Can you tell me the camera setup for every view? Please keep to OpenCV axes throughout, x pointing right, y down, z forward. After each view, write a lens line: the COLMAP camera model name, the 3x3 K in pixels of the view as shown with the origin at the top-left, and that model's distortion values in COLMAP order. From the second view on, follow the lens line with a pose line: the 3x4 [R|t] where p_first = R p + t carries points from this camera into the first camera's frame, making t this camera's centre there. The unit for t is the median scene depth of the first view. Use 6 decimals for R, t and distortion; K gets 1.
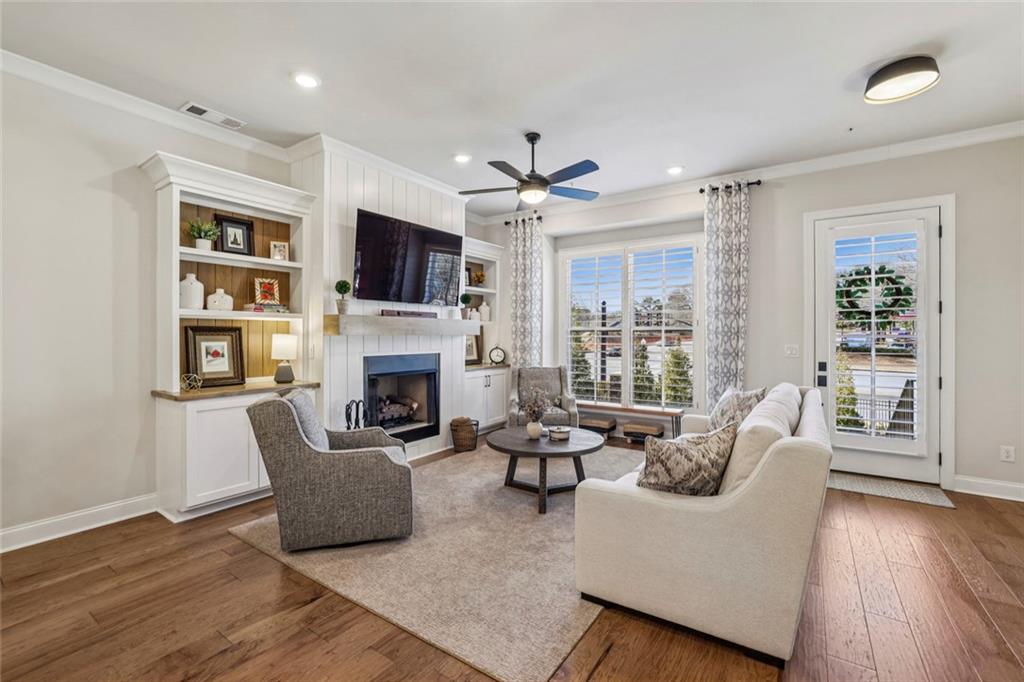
lens RADIAL K [[441.7, 0, 514.9], [0, 441.7, 333.9], [0, 0, 1]] dist [-0.003236, 0.000466]
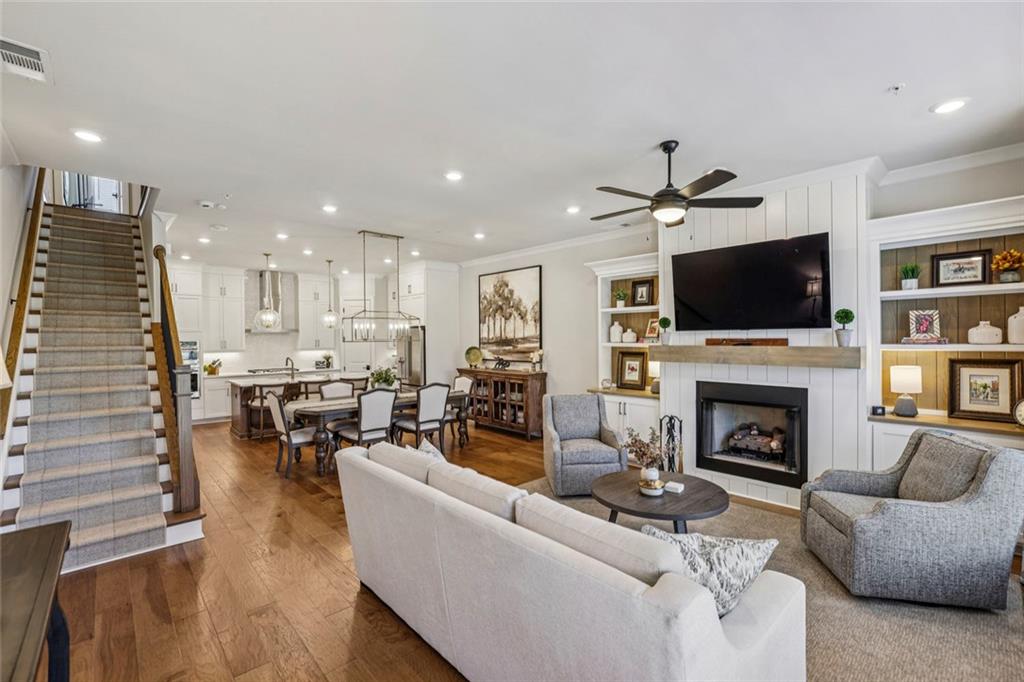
lens RADIAL K [[441.7, 0, 516.0], [0, 441.7, 343.5], [0, 0, 1]] dist [-0.003236, 0.000466]
pose [[-0.208448, 0.013373, -0.977942, 0.909594], [0.007514, 0.999899, 0.012071, -0.064749], [0.978005, -0.004832, -0.208528, 0.843734]]
